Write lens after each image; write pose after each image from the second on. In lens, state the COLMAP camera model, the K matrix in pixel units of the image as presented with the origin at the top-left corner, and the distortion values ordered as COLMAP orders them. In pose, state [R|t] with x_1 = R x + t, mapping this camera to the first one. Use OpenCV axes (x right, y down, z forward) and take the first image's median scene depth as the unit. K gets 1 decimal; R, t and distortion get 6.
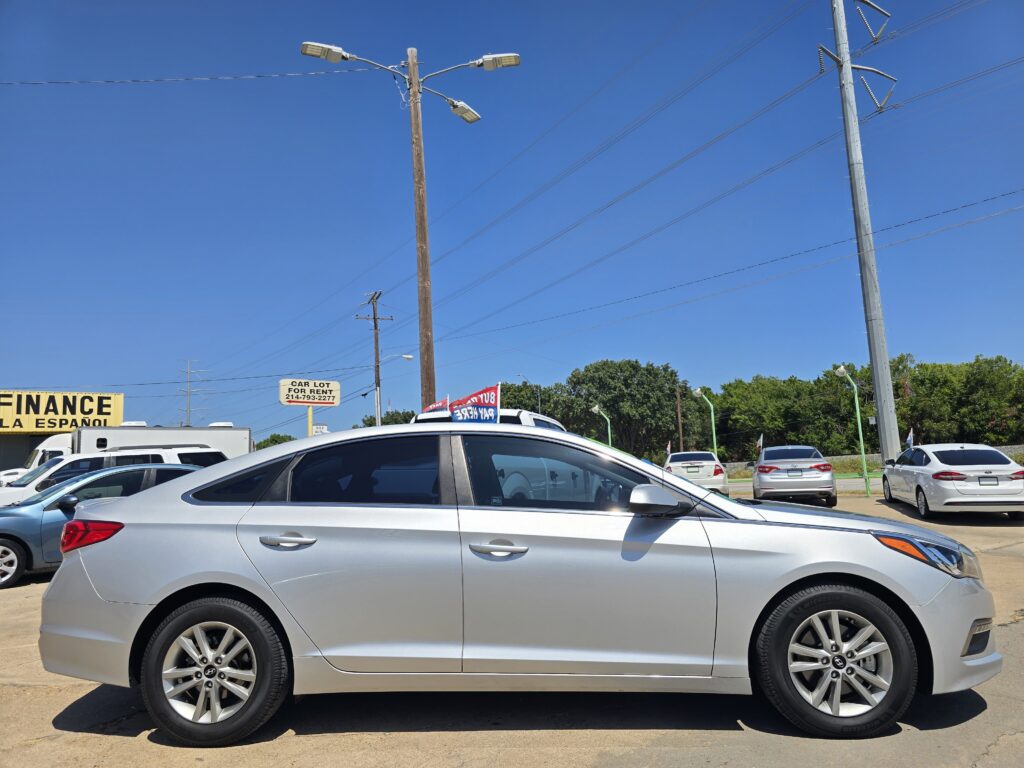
lens RADIAL K [[745.0, 0, 506.8], [0, 745.0, 382.8], [0, 0, 1]] dist [0.005595, 0.008183]
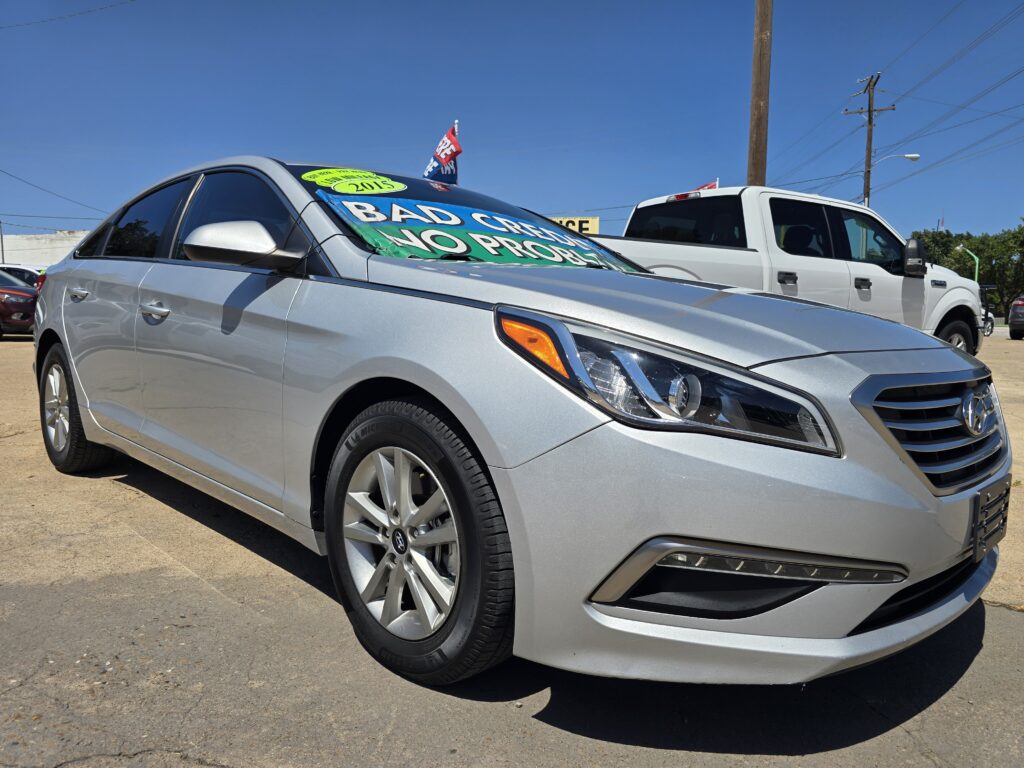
lens RADIAL K [[745.0, 0, 526.1], [0, 745.0, 401.6], [0, 0, 1]] dist [0.005595, 0.008183]
pose [[0.745878, 0.117706, -0.655600, 0.138365], [0.044882, 0.973144, 0.225780, 0.026111], [0.664569, -0.197829, 0.720564, 0.114448]]
